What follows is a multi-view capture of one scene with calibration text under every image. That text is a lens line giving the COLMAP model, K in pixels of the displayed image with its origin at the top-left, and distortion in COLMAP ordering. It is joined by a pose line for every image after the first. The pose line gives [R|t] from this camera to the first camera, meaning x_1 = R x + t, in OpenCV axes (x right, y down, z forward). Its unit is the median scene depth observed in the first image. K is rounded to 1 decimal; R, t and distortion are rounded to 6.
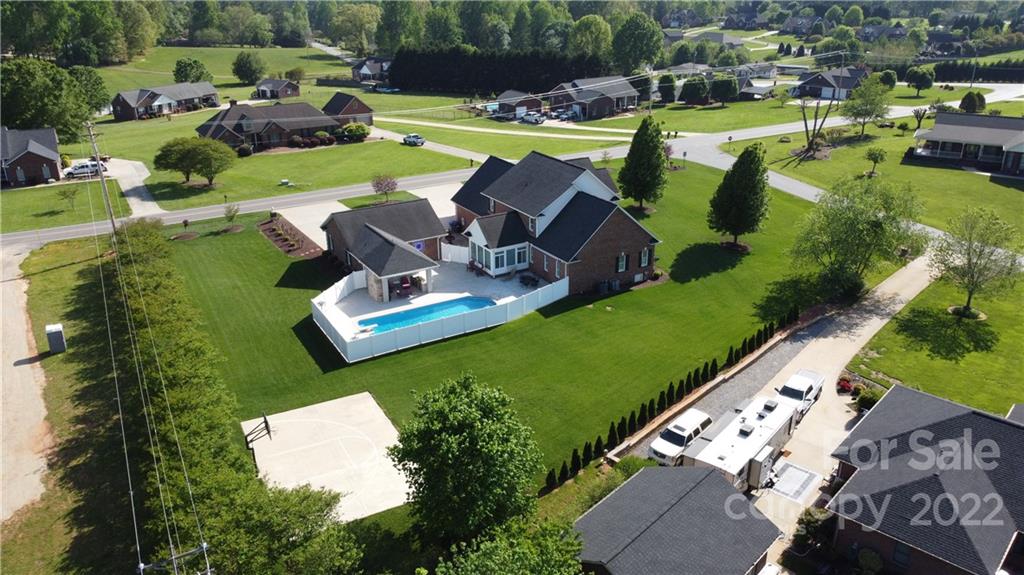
lens RADIAL K [[715.2, 0, 512.0], [0, 715.2, 287.5], [0, 0, 1]] dist [-0.000959, -0.001236]
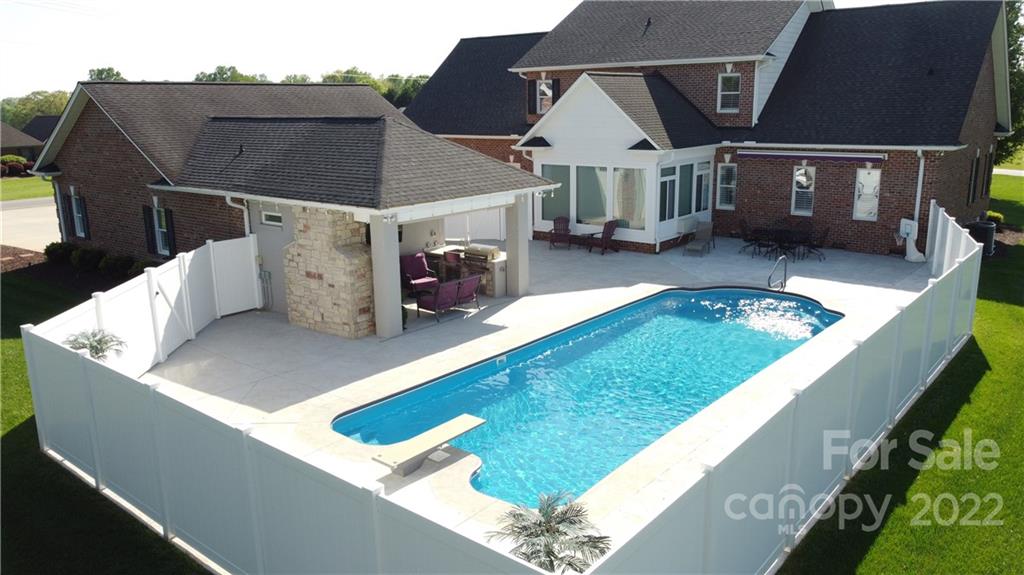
lens RADIAL K [[762.6, 0, 512.0], [0, 762.6, 287.5], [0, 0, 1]] dist [-0.003354, -0.001383]
pose [[0.942645, -0.088179, 0.321939, -0.160029], [0.137384, 0.981489, -0.133432, 0.032105], [-0.304214, 0.170009, 0.937310, 0.556211]]
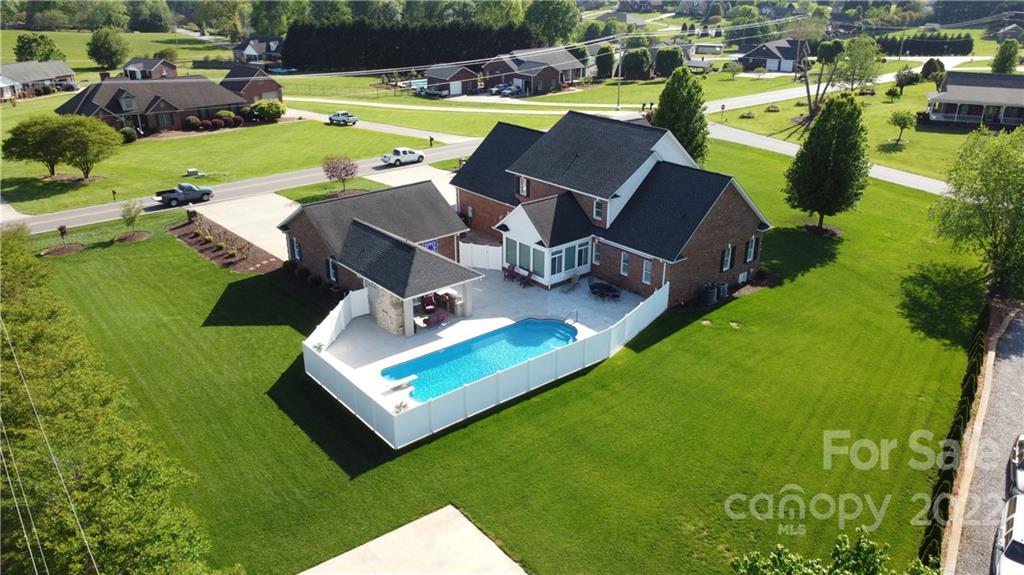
lens RADIAL K [[736.7, 0, 512.0], [0, 736.7, 287.5], [0, 0, 1]] dist [-0.003612, 0.000598]
pose [[0.987909, -0.054276, 0.145223, -0.132150], [0.053573, 0.998526, 0.008753, -0.018193], [-0.145484, -0.000867, 0.989360, 0.233578]]
